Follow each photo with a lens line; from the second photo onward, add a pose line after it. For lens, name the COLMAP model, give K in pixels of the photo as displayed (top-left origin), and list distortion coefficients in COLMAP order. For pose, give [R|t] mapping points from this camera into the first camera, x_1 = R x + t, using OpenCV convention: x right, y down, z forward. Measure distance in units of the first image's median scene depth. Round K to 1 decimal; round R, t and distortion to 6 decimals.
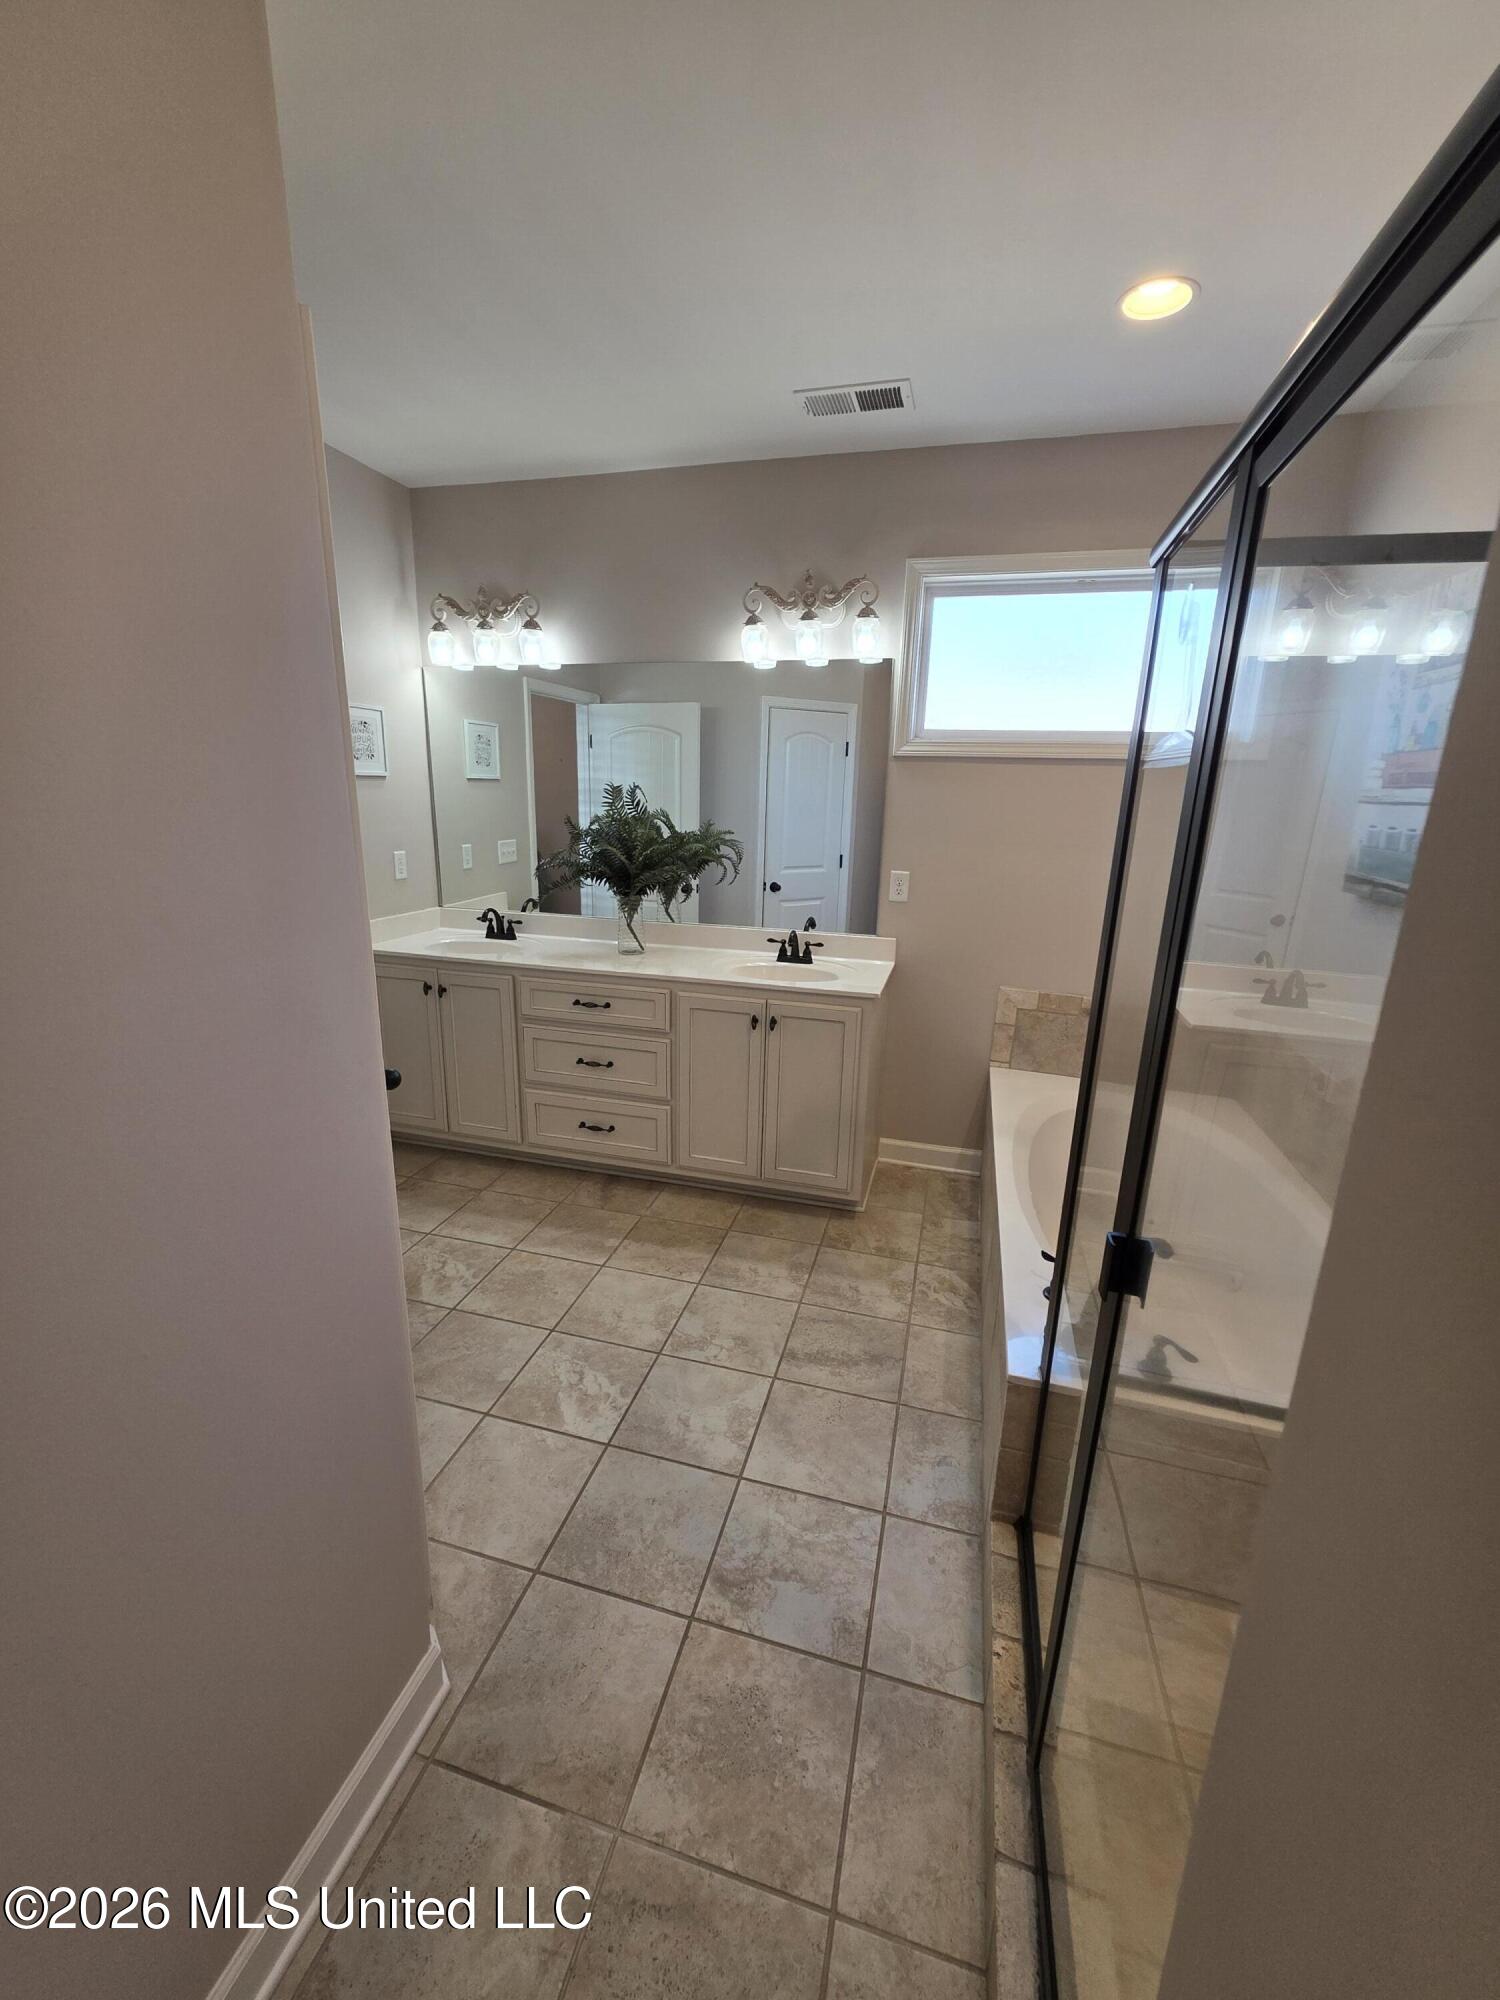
lens RADIAL K [[795.8, 0, 753.5], [0, 795.8, 998.0], [0, 0, 1]] dist [0.003711, 0.000988]
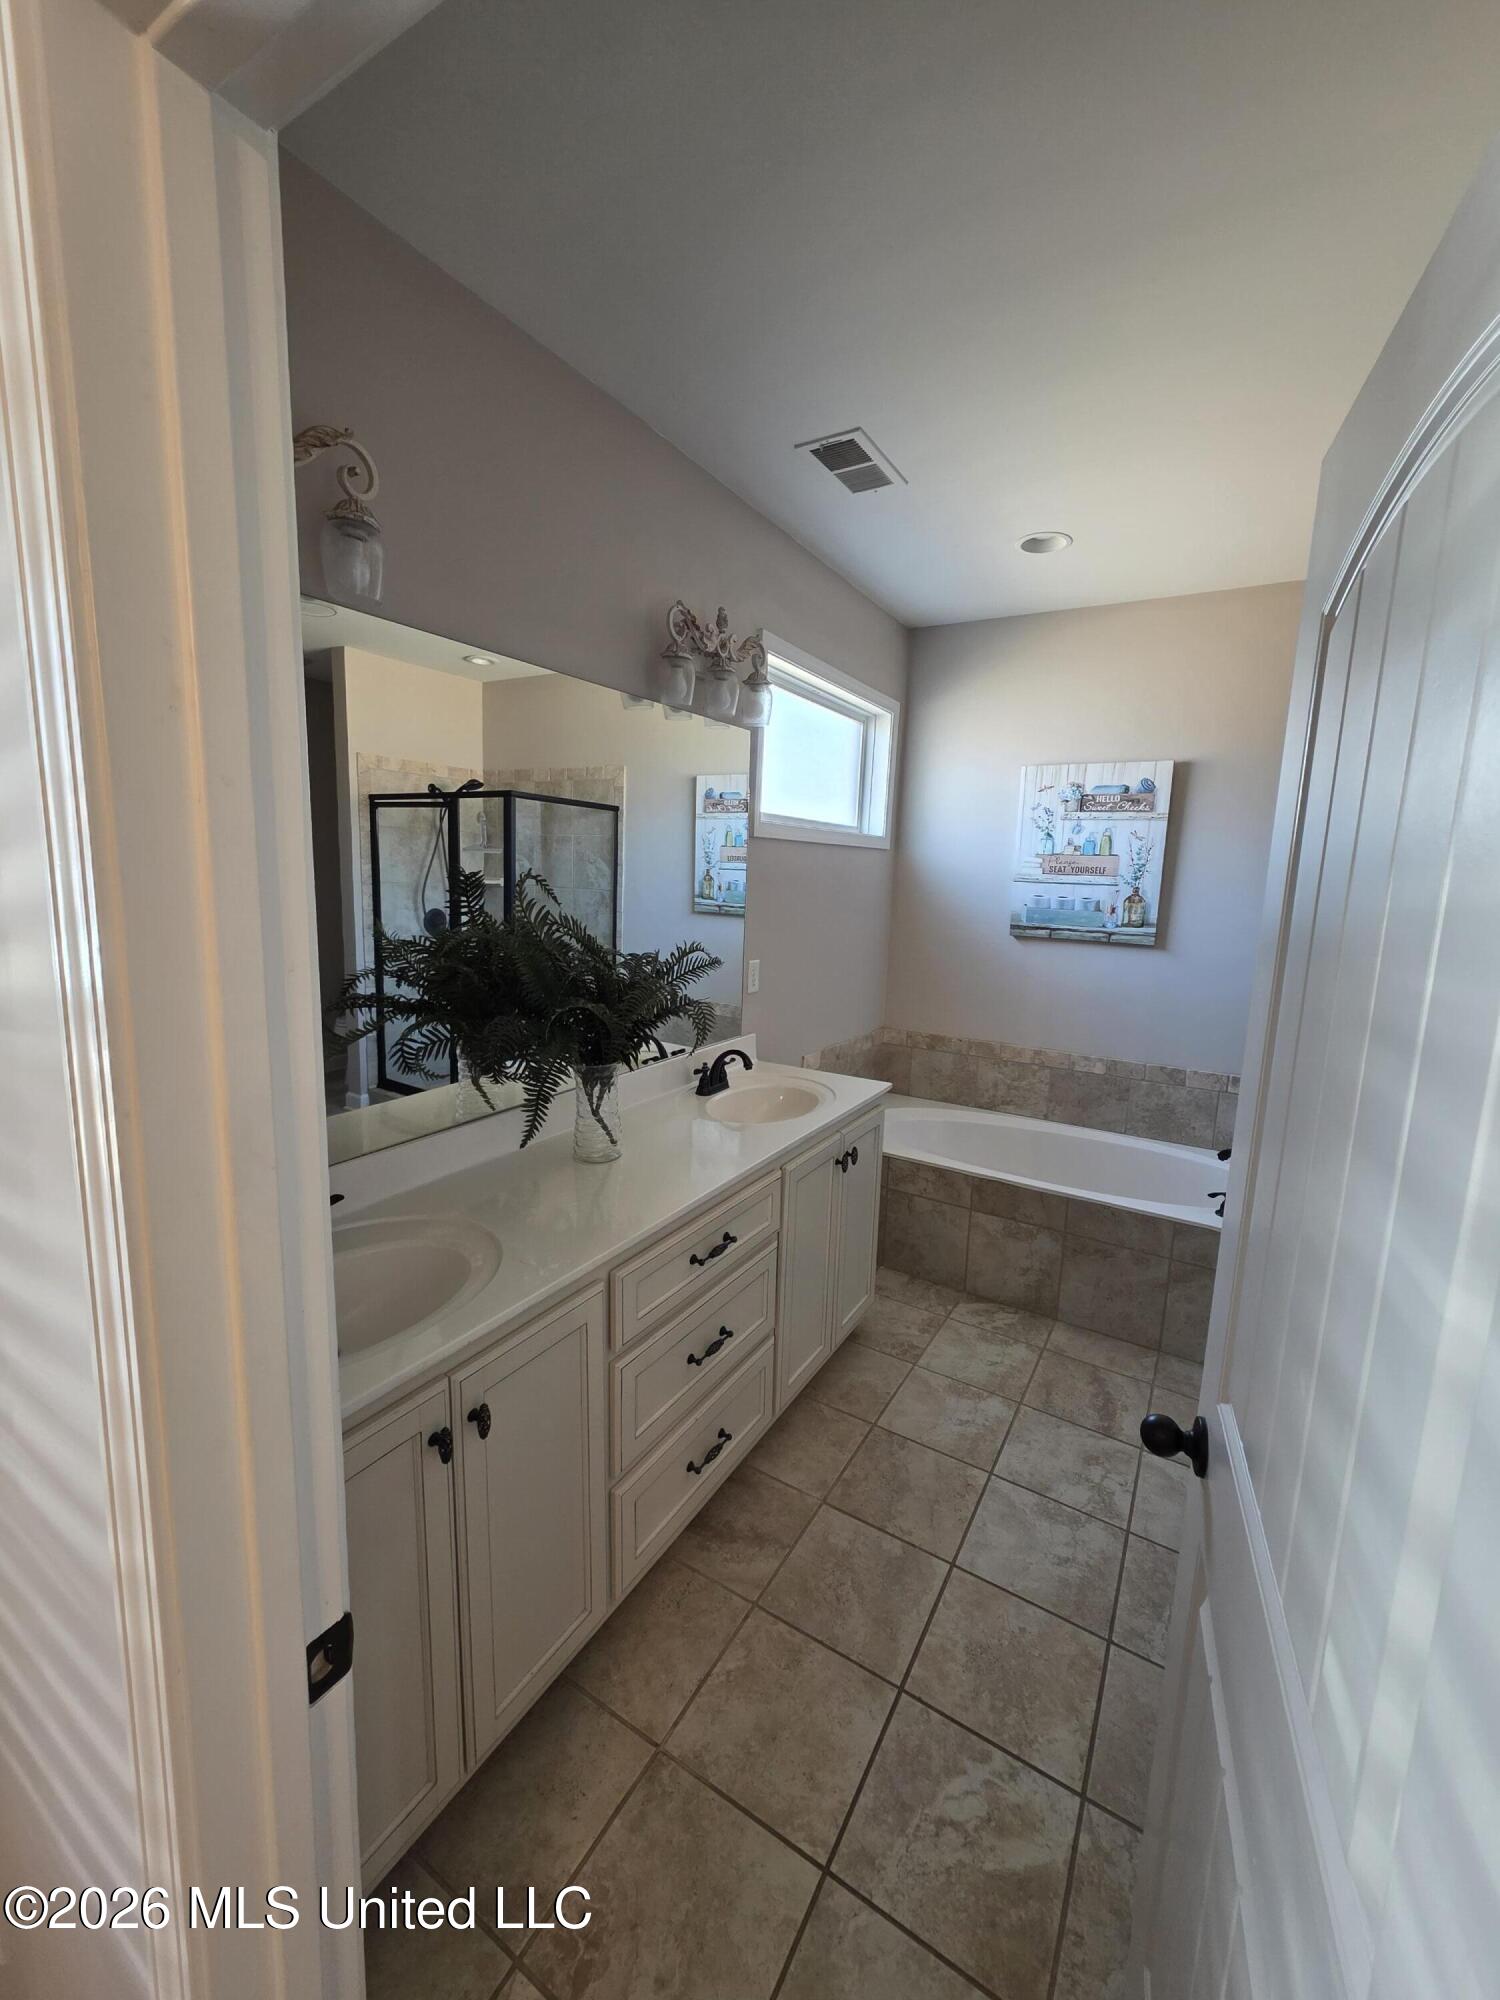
lens RADIAL K [[795.8, 0, 753.3], [0, 795.8, 992.7], [0, 0, 1]] dist [0.003711, 0.000988]
pose [[0.276601, -0.167966, 0.946192, -0.967398], [0.222989, 0.968951, 0.106820, -0.311368], [-0.934756, 0.181444, 0.305467, 1.020422]]
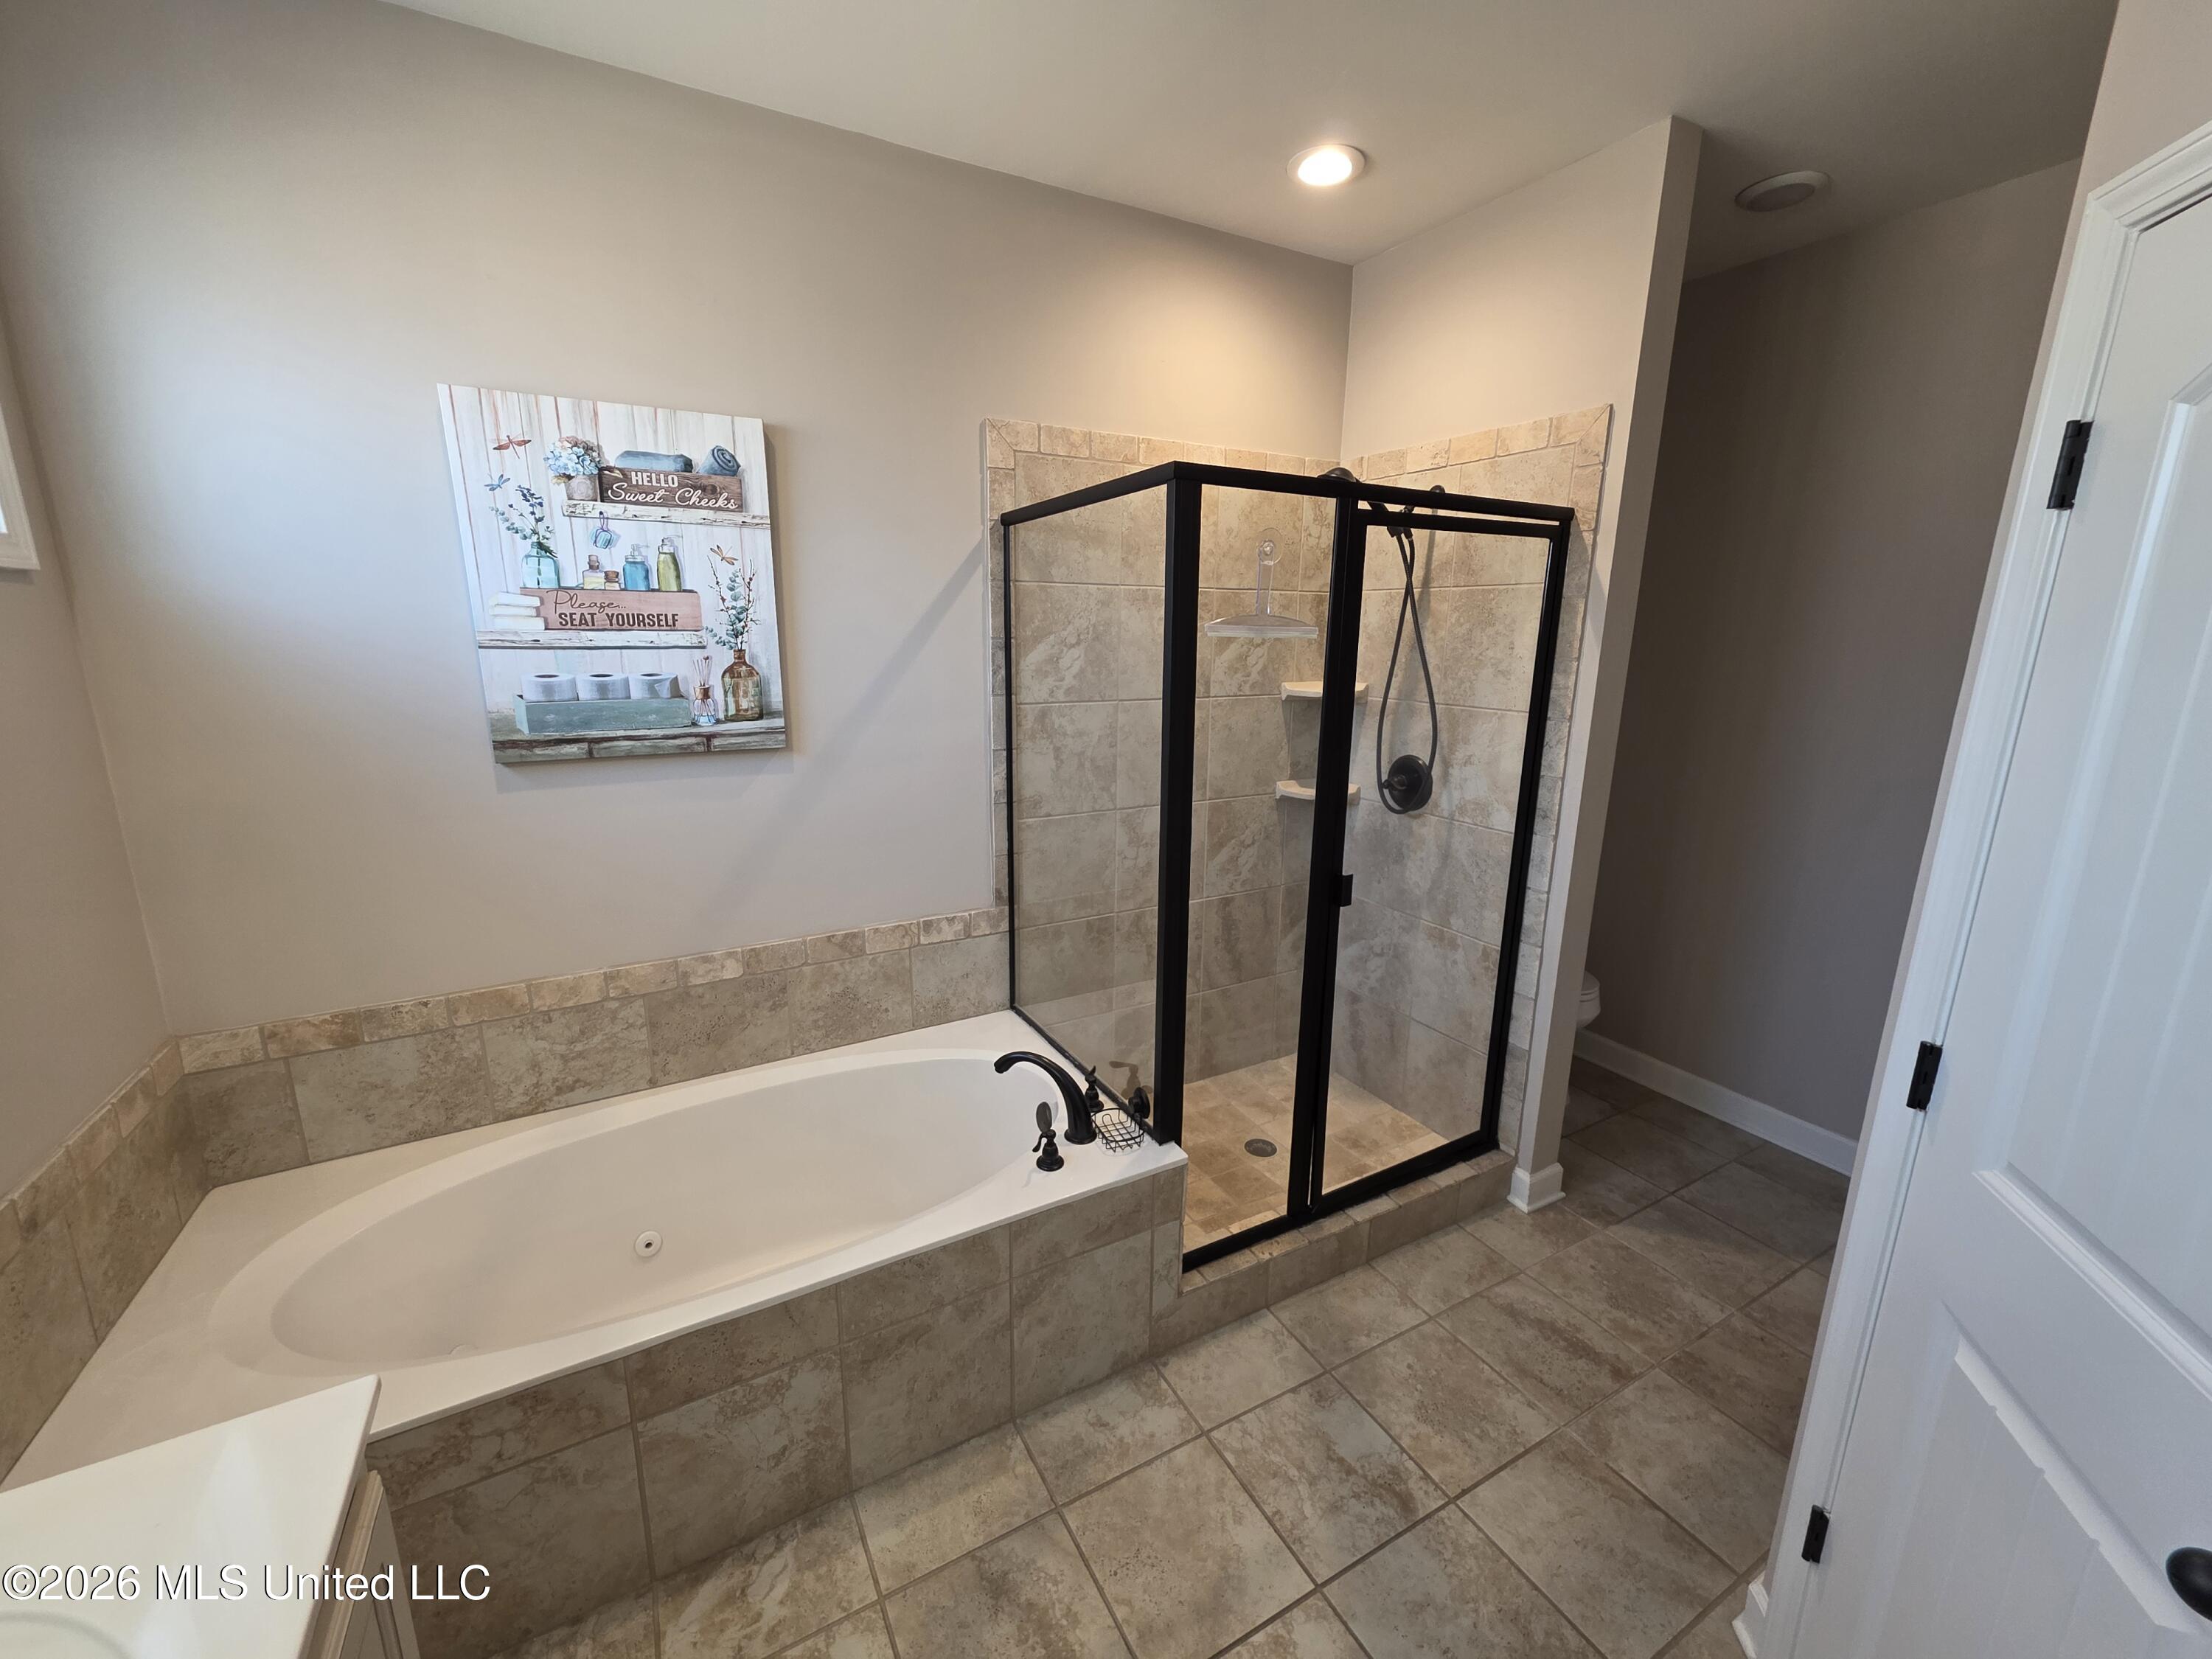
lens RADIAL K [[880.2, 0, 1097.9], [0, 880.2, 822.3], [0, 0, 1]] dist [0.003711, 0.000988]
pose [[-0.694258, -0.192546, 0.693492, -0.255701], [0.157987, 0.899280, 0.407843, -0.338237], [-0.702172, 0.392711, -0.593913, 1.126833]]
